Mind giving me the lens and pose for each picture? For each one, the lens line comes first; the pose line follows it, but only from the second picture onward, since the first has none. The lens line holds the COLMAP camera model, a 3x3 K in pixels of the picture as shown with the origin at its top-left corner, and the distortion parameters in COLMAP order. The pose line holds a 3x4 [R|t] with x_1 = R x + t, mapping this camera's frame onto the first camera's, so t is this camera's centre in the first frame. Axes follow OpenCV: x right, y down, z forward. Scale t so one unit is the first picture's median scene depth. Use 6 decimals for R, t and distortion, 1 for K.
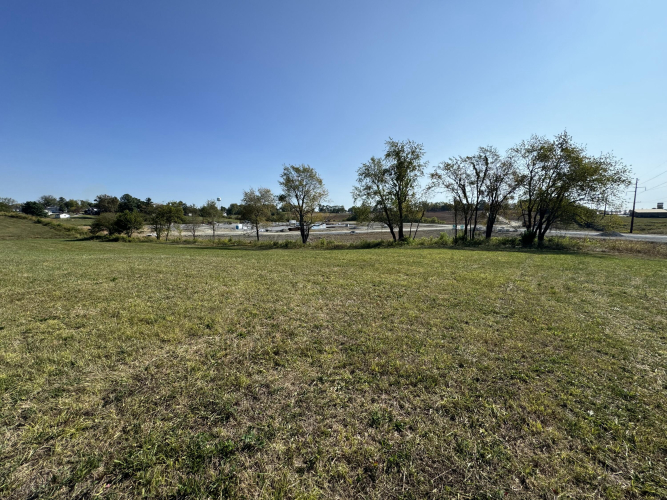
lens RADIAL K [[263.9, 0, 331.9], [0, 263.9, 248.6], [0, 0, 1]] dist [-0.006262, 0.000638]
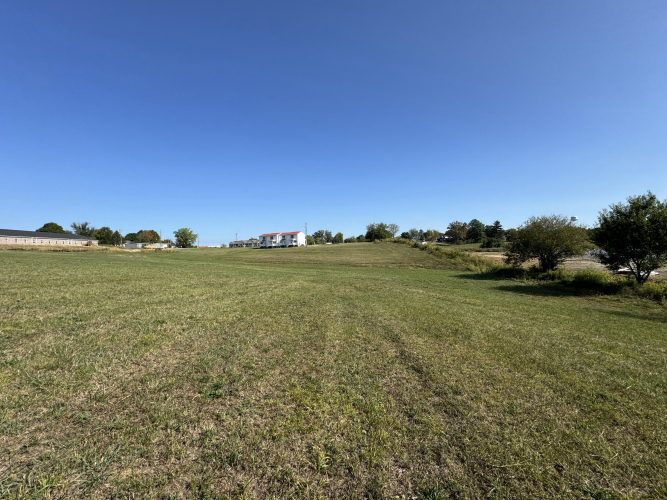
lens RADIAL K [[263.9, 0, 328.8], [0, 263.9, 249.3], [0, 0, 1]] dist [-0.006262, 0.000638]
pose [[0.434144, -0.010907, -0.900778, -0.157541], [-0.078947, 0.995619, -0.050106, -0.008929], [0.897378, 0.092867, 0.431381, 0.126761]]
